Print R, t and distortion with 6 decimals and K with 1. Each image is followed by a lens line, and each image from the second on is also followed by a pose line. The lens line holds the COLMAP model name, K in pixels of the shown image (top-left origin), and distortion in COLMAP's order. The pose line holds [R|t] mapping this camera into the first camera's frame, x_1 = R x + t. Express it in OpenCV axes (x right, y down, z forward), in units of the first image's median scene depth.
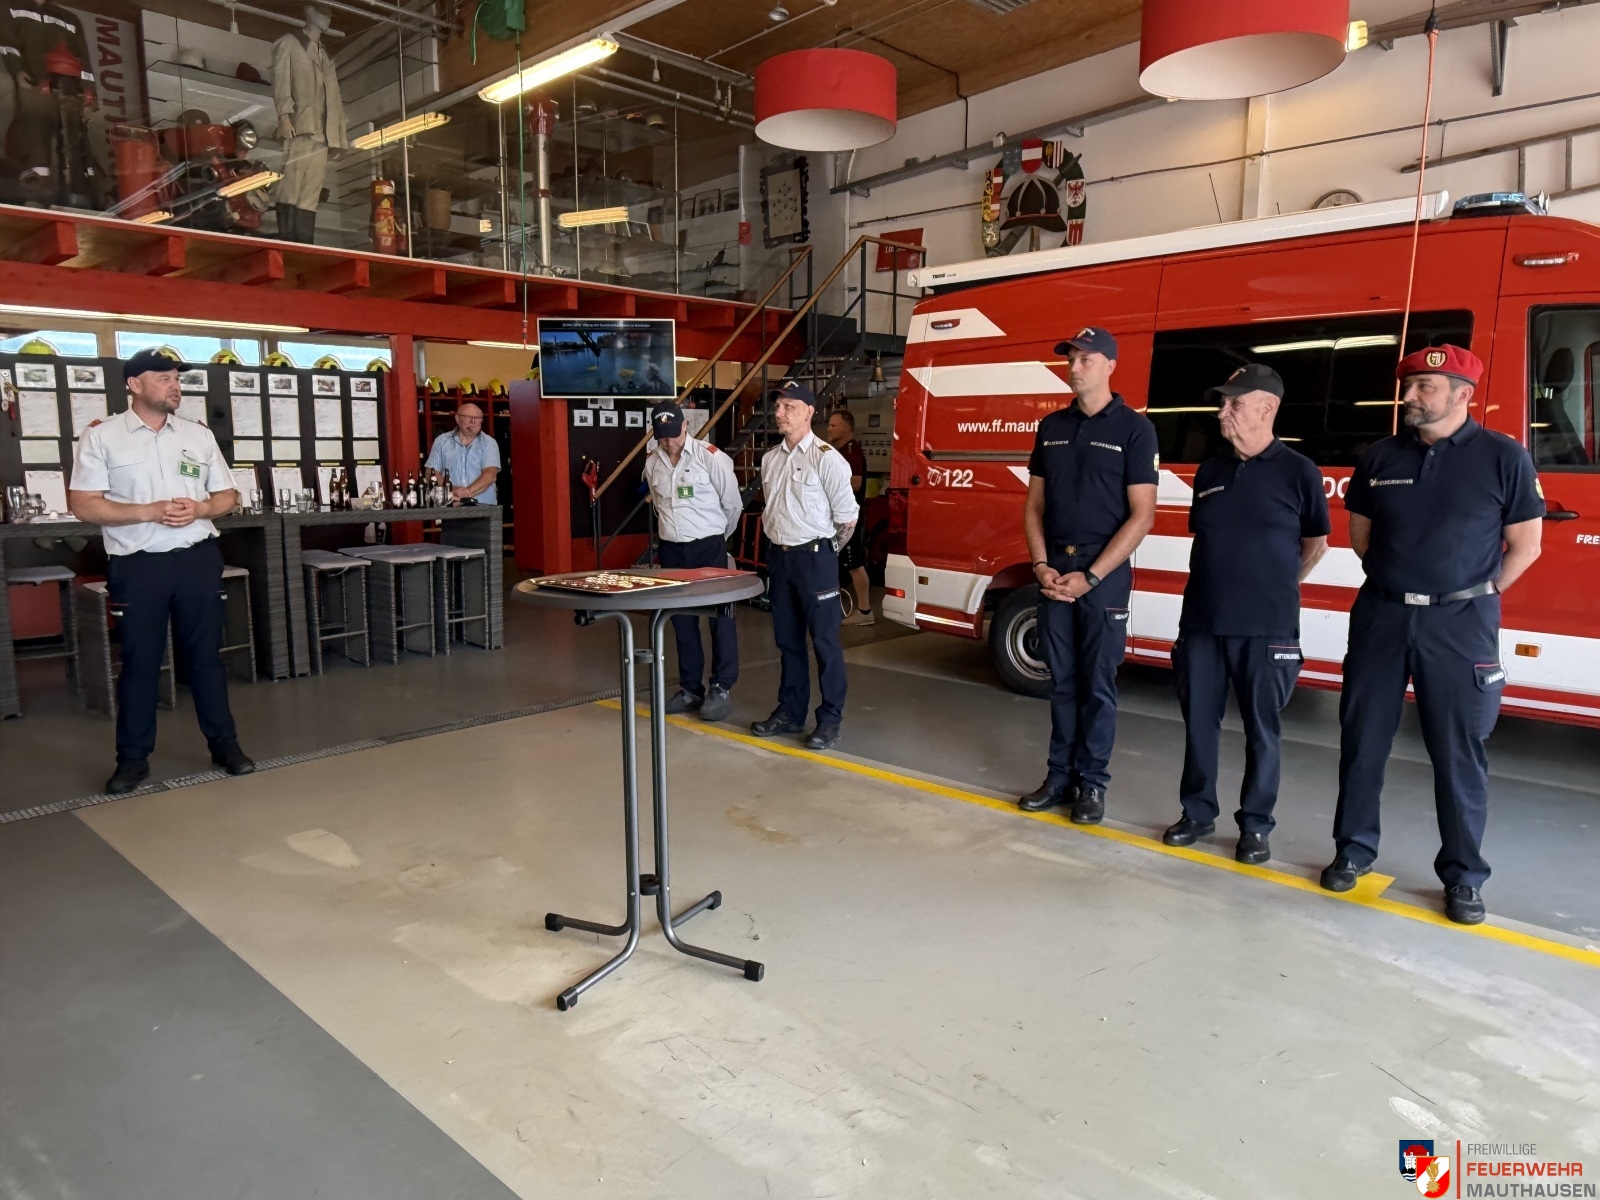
lens RADIAL K [[1068.8, 0, 798.5], [0, 1068.8, 599.3], [0, 0, 1]] dist [-0.001474, -0.000188]
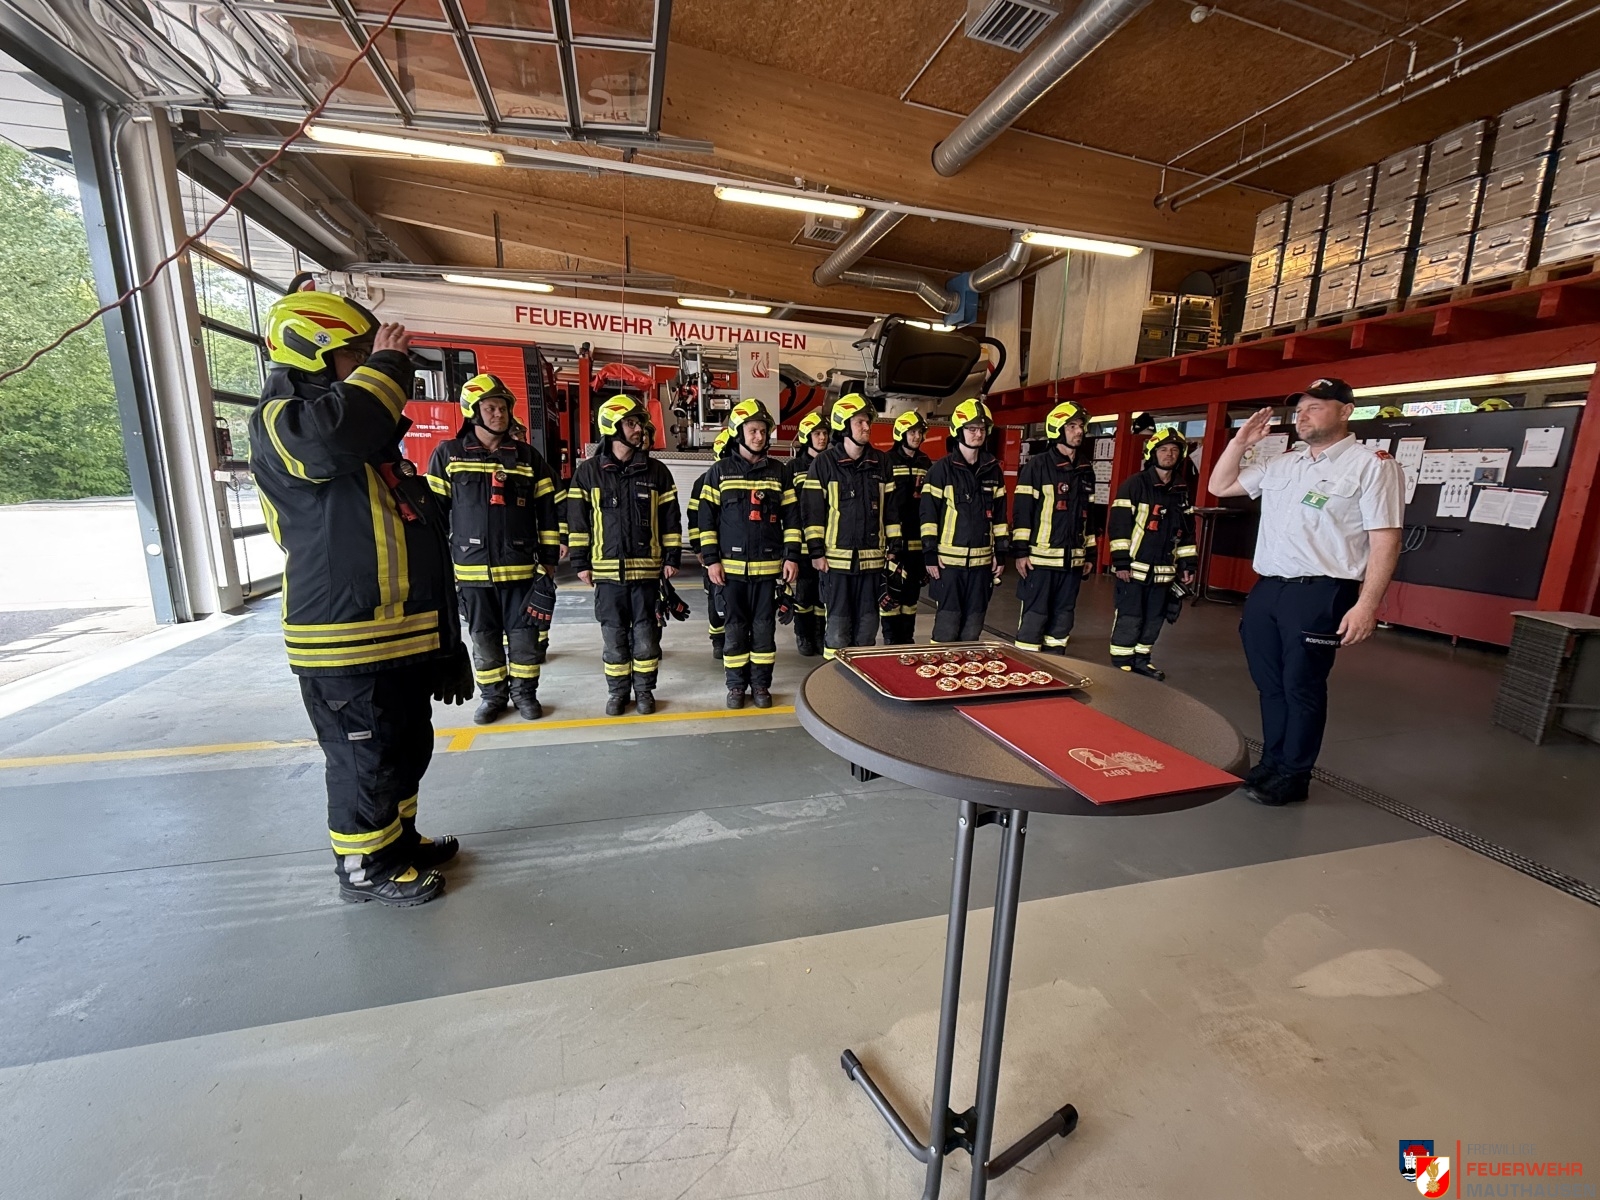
lens RADIAL K [[647.8, 0, 796.9], [0, 647.8, 597.5], [0, 0, 1]] dist [0.000855, 0.000124]
pose [[-0.525771, 0.152453, -0.836853, 0.191710], [-0.140324, 0.954784, 0.262099, -0.136570], [0.838972, 0.255235, -0.480605, 0.994061]]
